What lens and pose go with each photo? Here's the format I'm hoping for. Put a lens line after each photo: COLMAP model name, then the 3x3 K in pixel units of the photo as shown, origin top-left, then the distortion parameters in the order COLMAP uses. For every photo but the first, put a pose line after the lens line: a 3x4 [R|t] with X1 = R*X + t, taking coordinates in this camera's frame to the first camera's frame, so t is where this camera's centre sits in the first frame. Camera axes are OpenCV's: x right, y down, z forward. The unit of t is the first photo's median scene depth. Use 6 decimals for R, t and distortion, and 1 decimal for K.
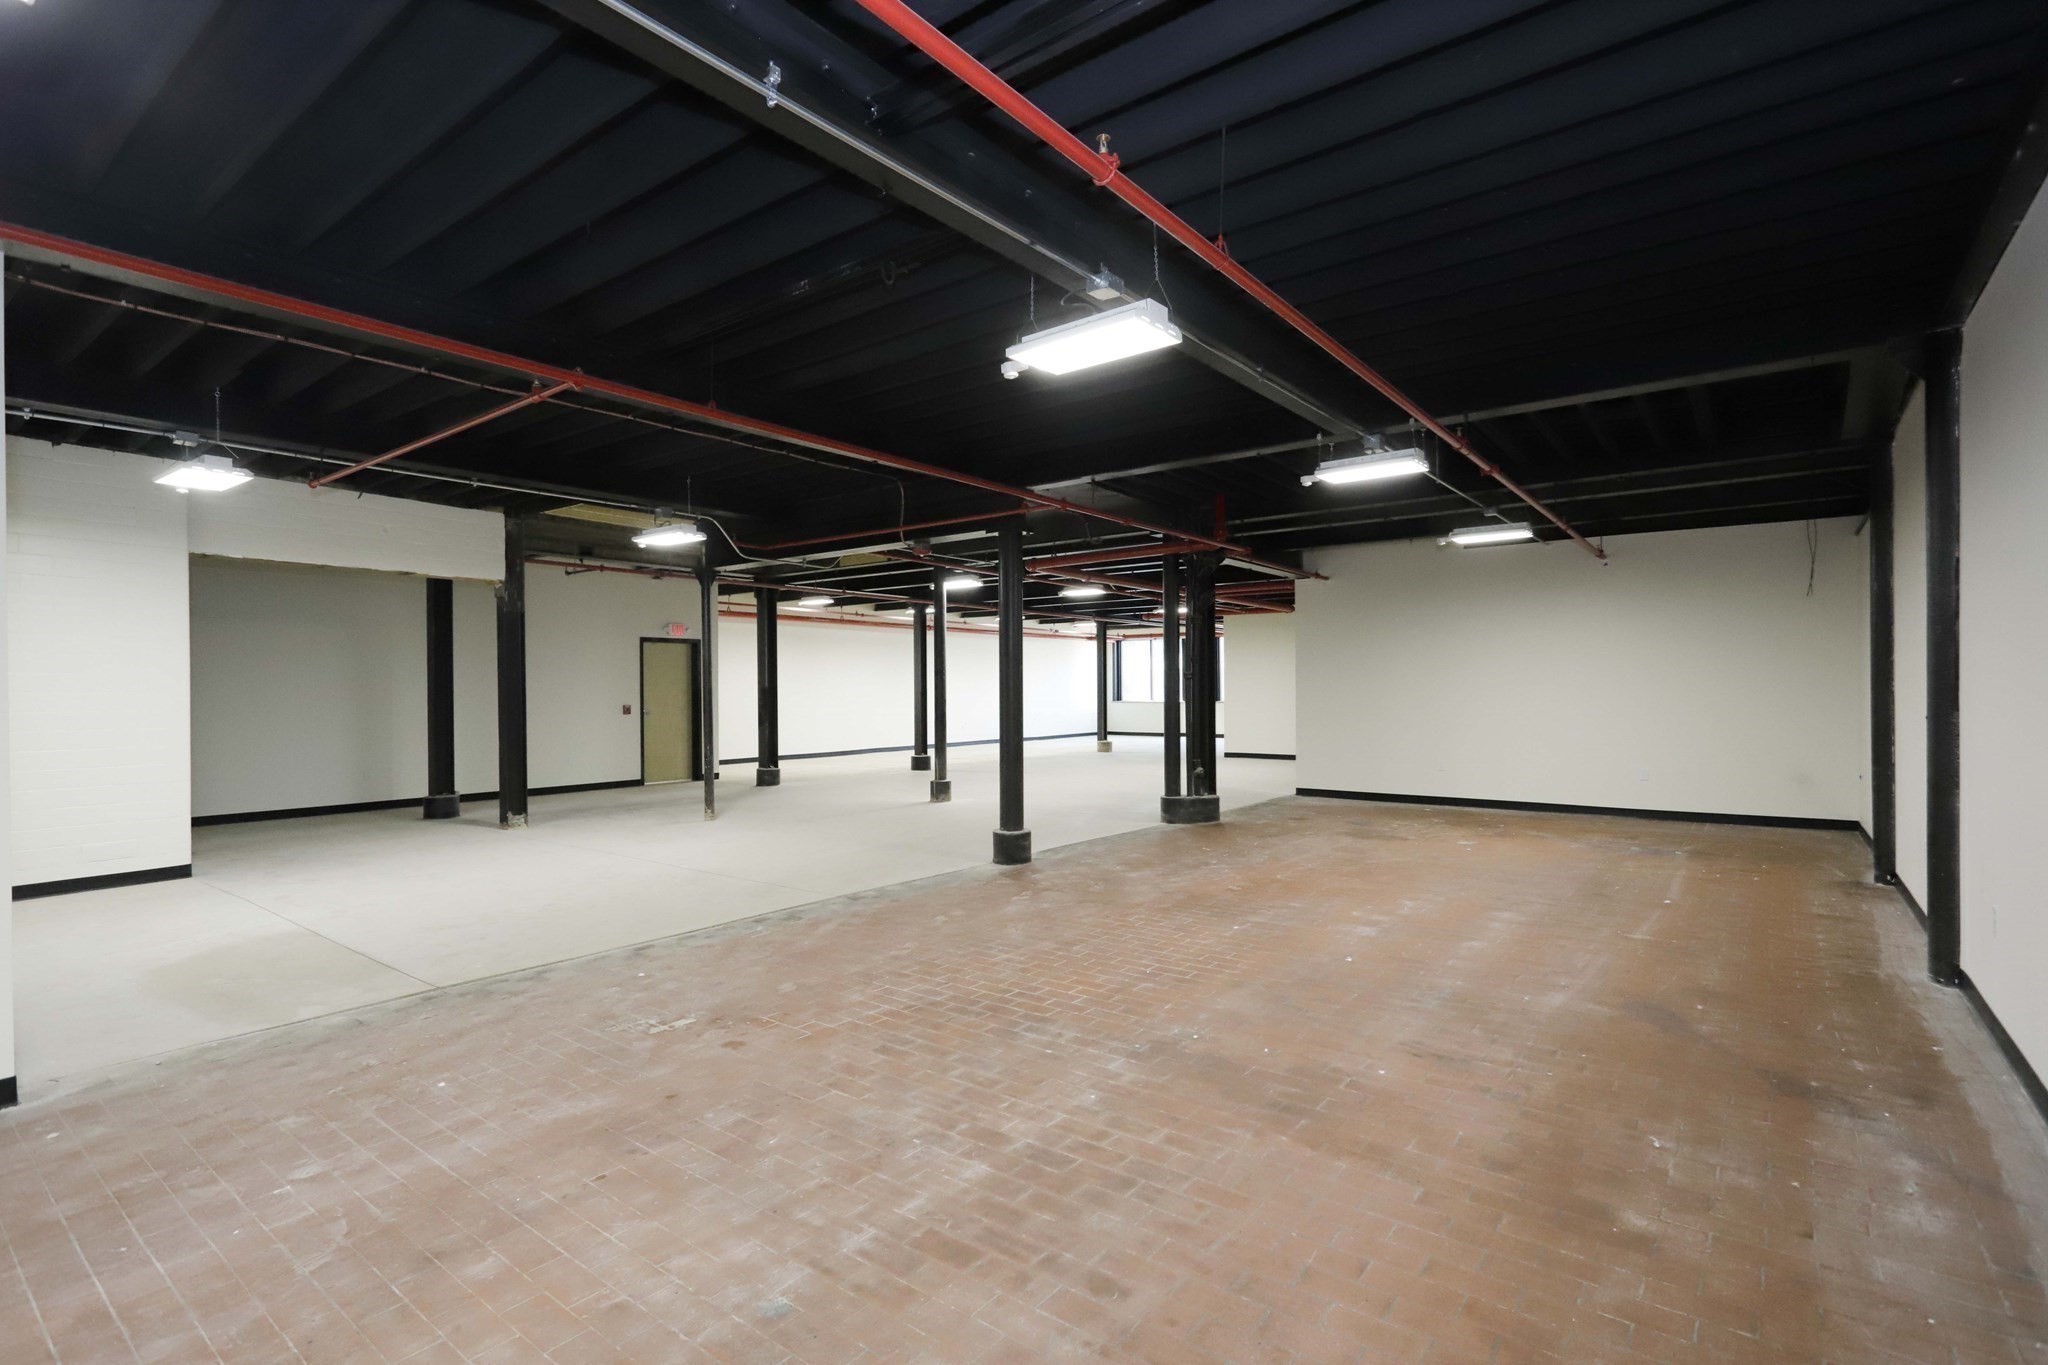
lens RADIAL K [[968.7, 0, 1024.4], [0, 968.7, 686.7], [0, 0, 1]] dist [-0.004345, 0.002134]
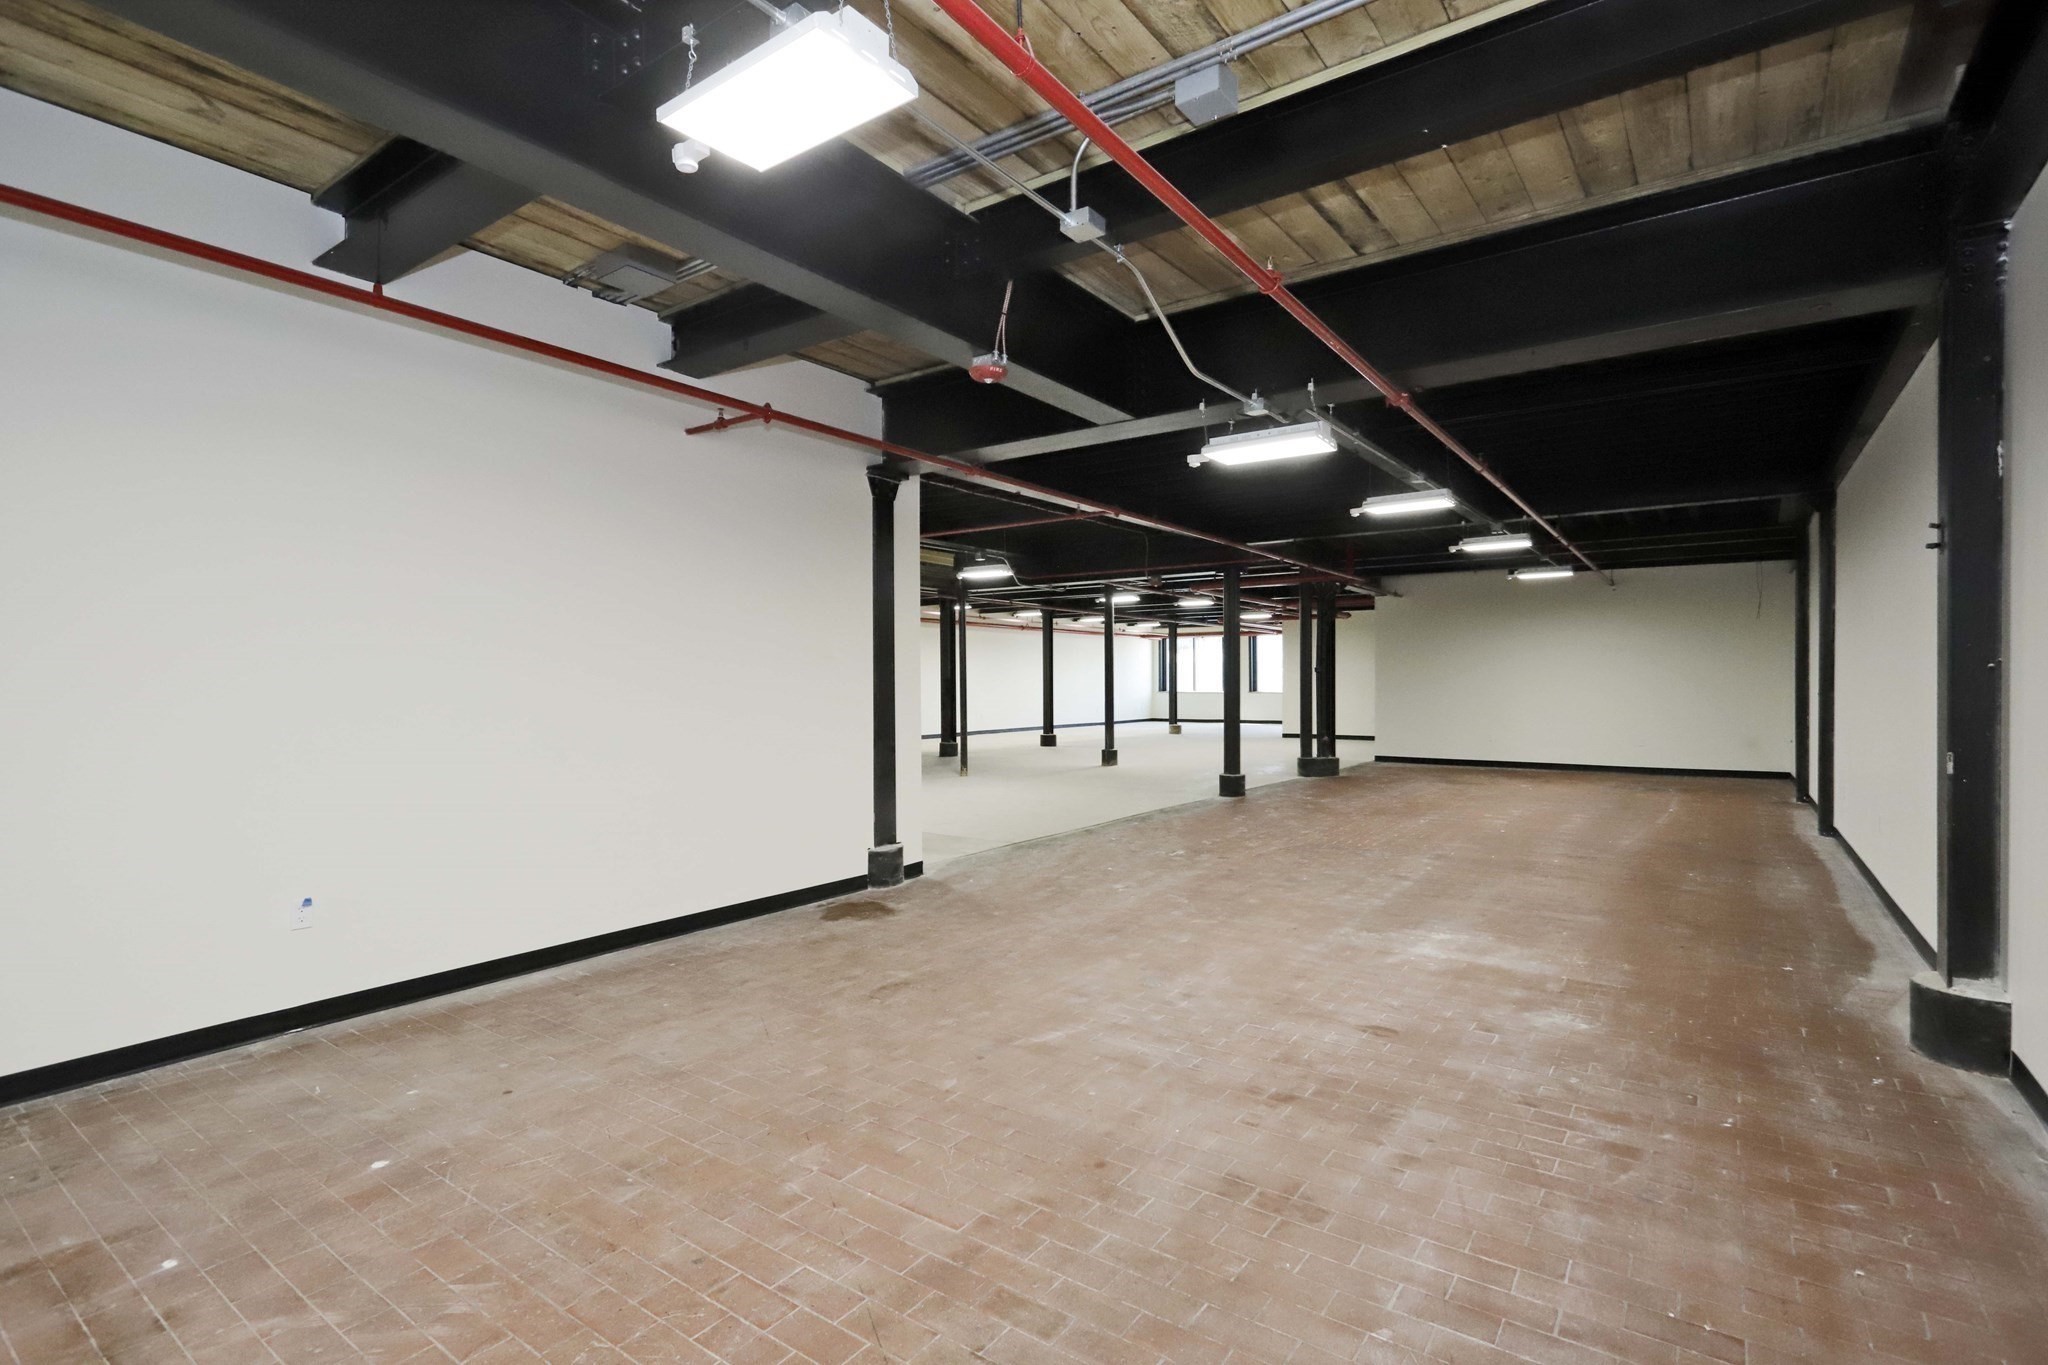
lens RADIAL K [[968.7, 0, 1023.2], [0, 968.7, 687.6], [0, 0, 1]] dist [-0.004345, 0.002134]
pose [[0.999503, 0.001437, 0.031494, -0.292789], [-0.001709, 0.999961, 0.008608, 0.002527], [-0.031480, -0.008657, 0.999467, -0.363117]]
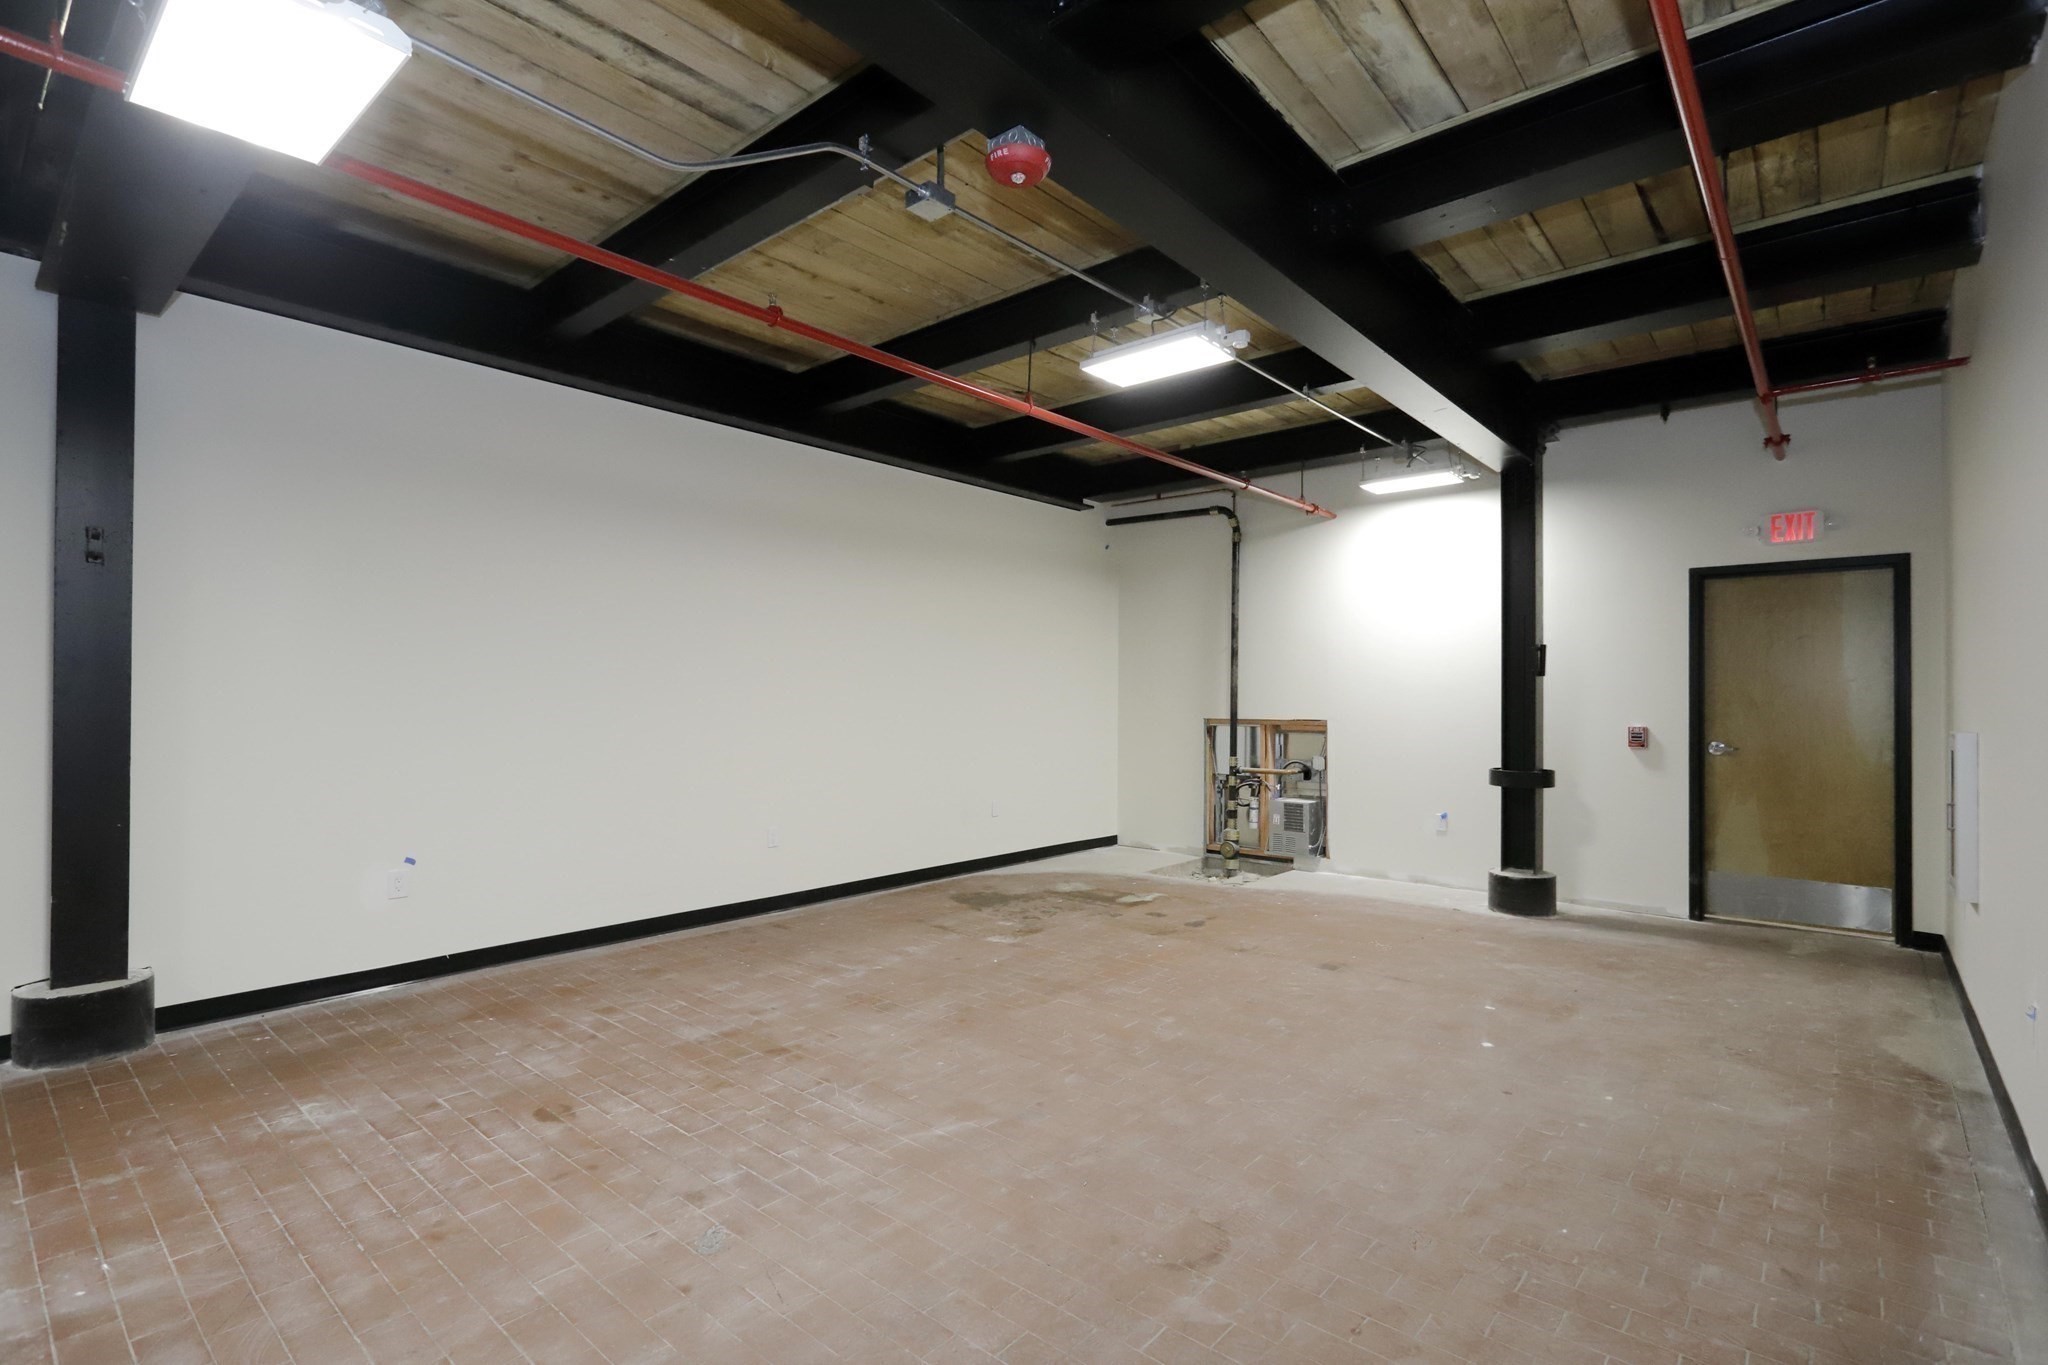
lens RADIAL K [[968.7, 0, 1028.1], [0, 968.7, 690.2], [0, 0, 1]] dist [-0.004345, 0.002134]
pose [[-0.998735, 0.003454, 0.050165, -0.309694], [0.003039, 0.999960, -0.008353, 0.006845], [-0.050192, -0.008190, -0.998706, 0.307398]]
